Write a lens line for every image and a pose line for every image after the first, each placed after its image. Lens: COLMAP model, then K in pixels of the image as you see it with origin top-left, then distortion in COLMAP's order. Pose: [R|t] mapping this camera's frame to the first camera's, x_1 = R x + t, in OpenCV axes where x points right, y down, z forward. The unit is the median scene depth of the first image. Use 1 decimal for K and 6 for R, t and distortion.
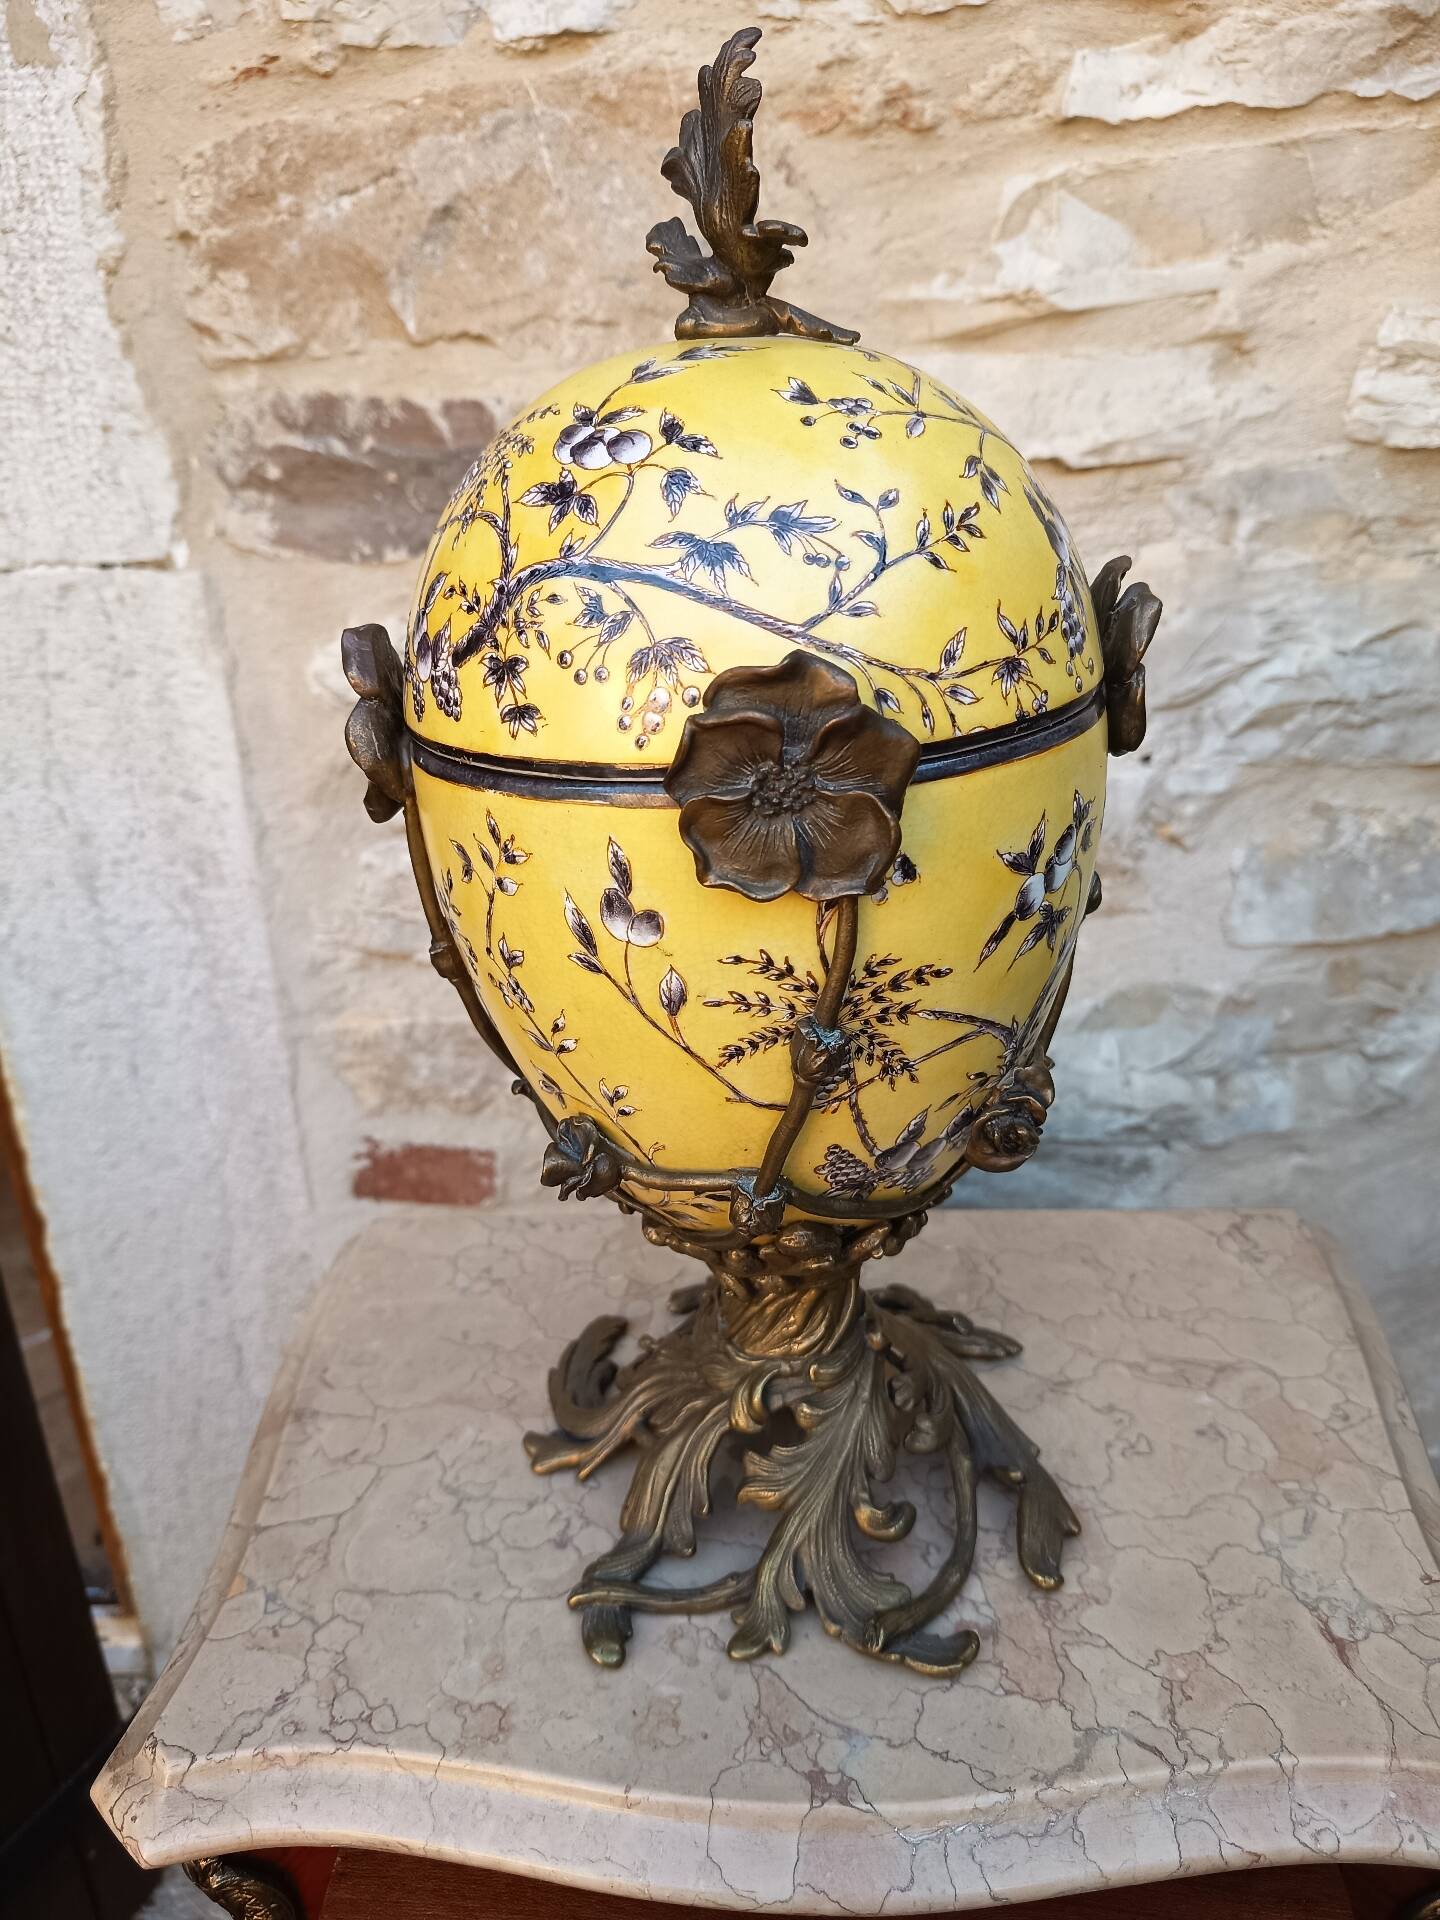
lens RADIAL K [[1414.8, 0, 720.0], [0, 1414.8, 960.0], [0, 0, 1]] dist [-0.038188, 0.015845]
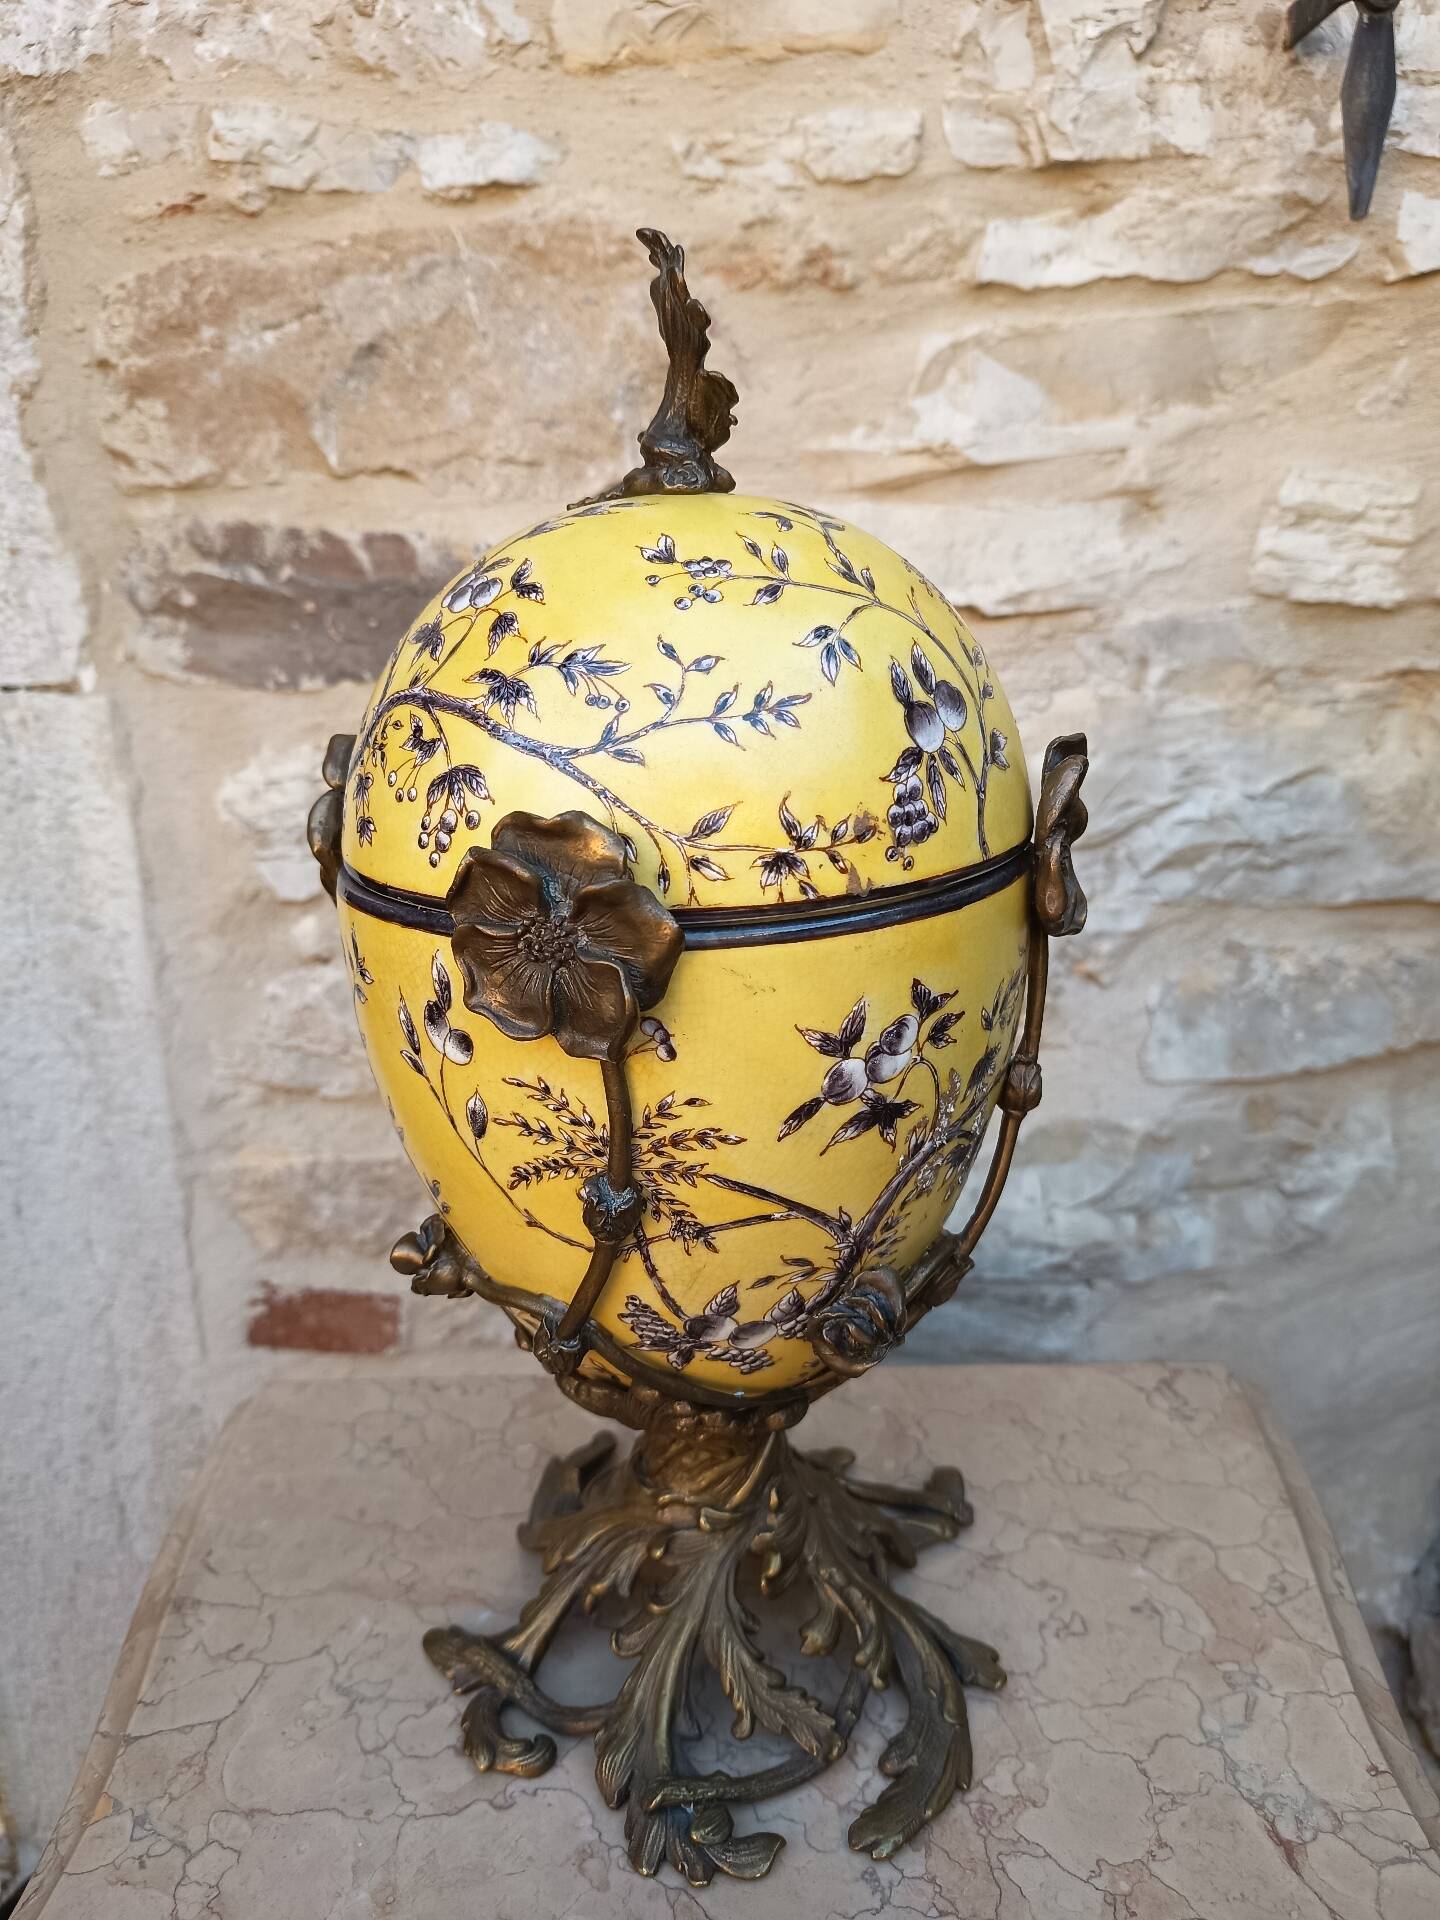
lens RADIAL K [[1412.6, 0, 728.2], [0, 1412.6, 960.4], [0, 0, 1]] dist [-0.029718, 0.007988]
pose [[0.997908, 0.008536, 0.064088, -0.000824], [-0.003349, 0.996740, -0.080611, -0.018651], [-0.064567, 0.080228, 0.994683, 0.019011]]
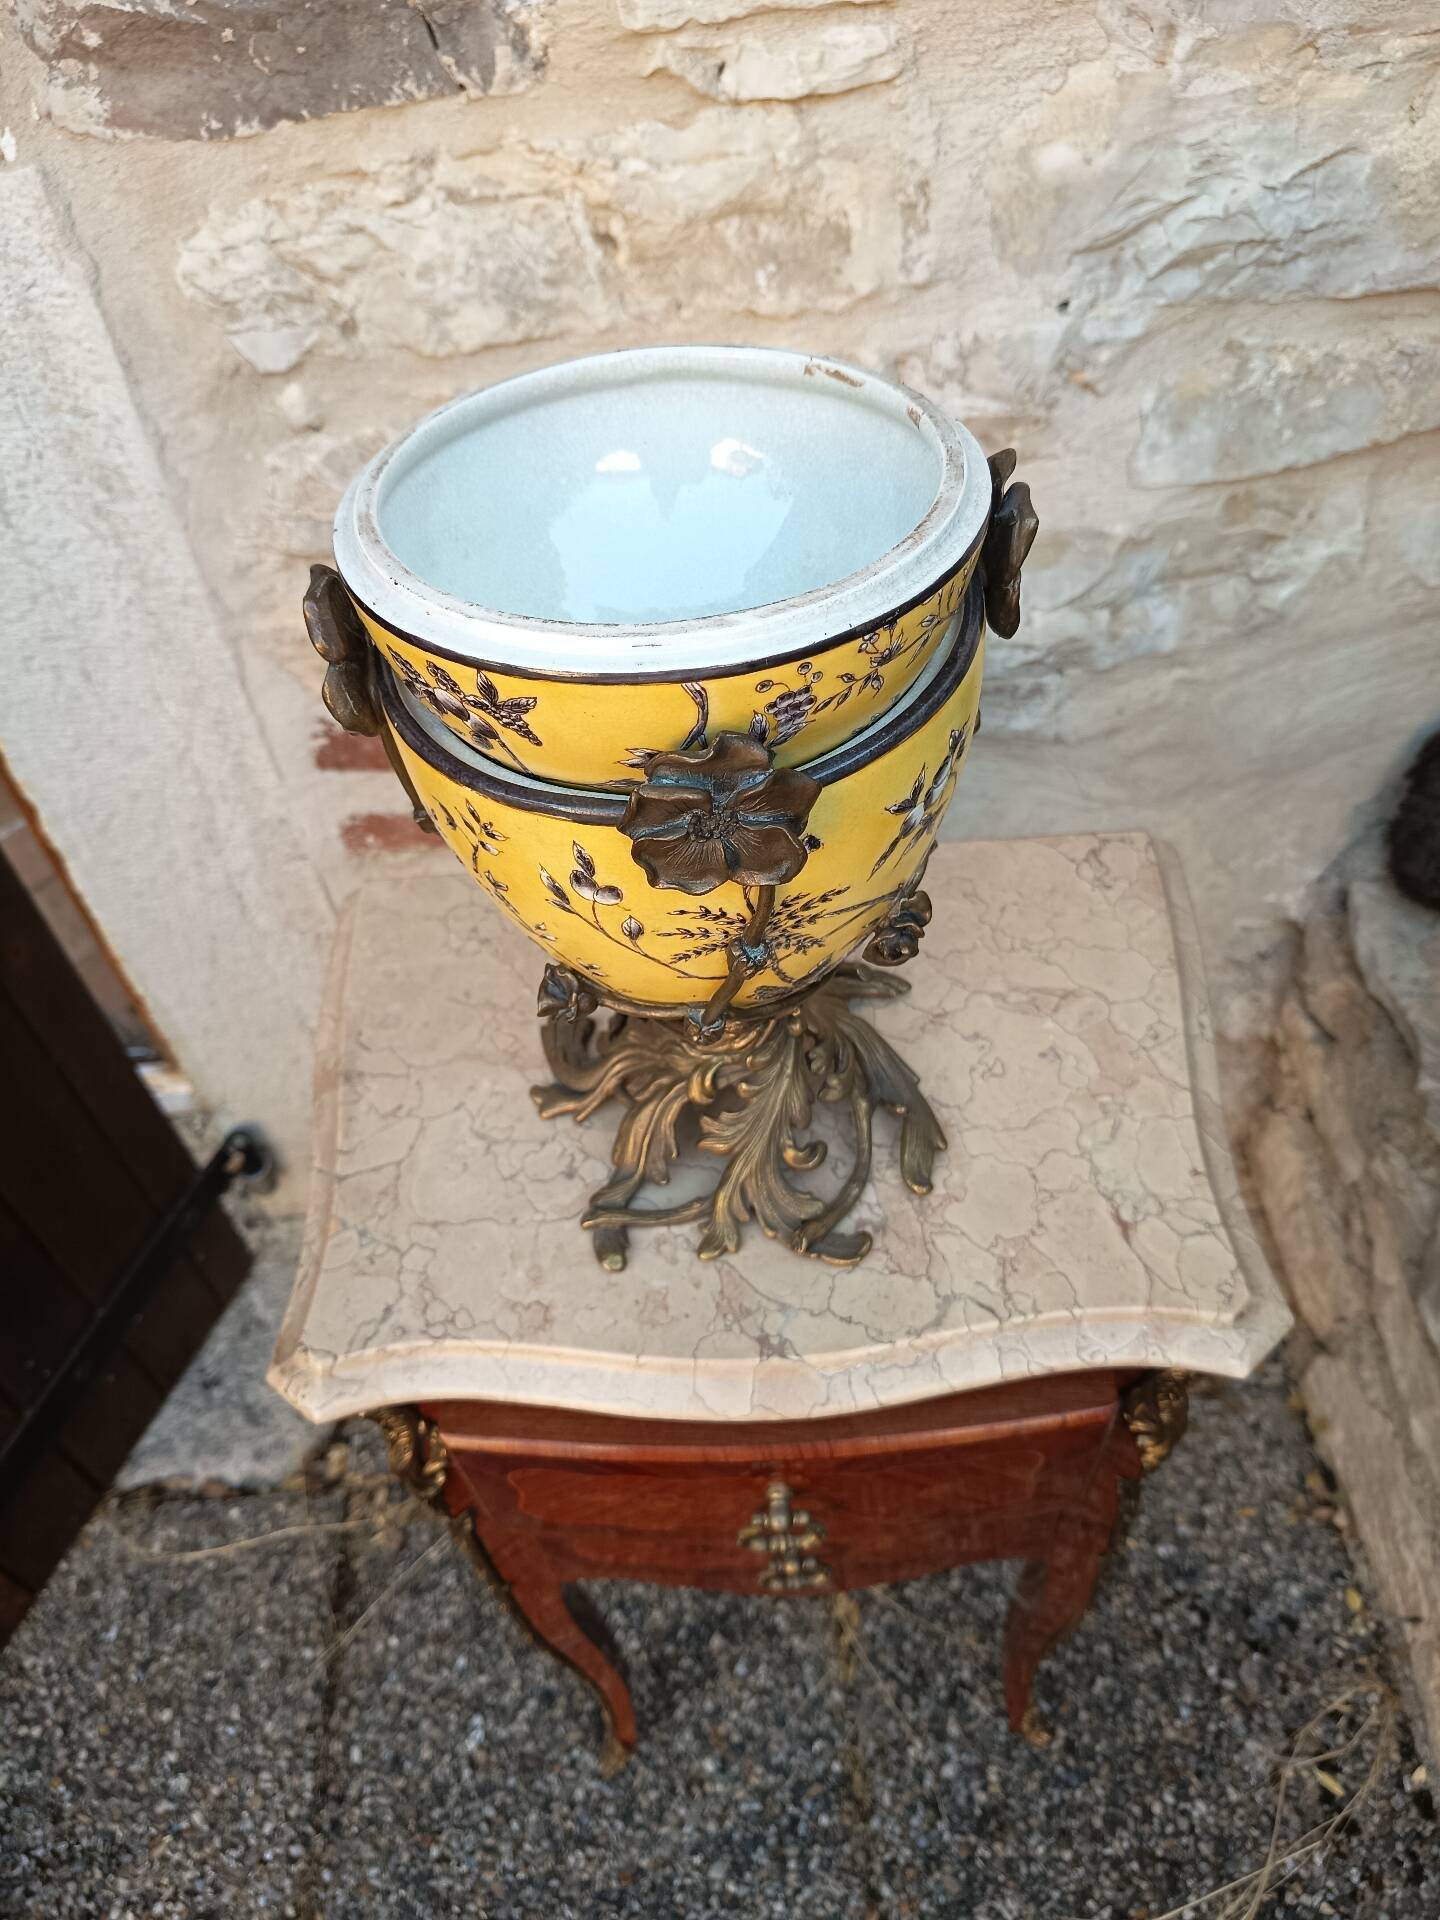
lens RADIAL K [[1396.0, 0, 715.8], [0, 1396.0, 962.4], [0, 0, 1]] dist [0.102207, -0.149109]
pose [[0.996814, -0.073392, 0.031227, 0.000440], [0.050557, 0.884226, 0.464316, -0.246970], [-0.061688, -0.461258, 0.885119, -0.072746]]
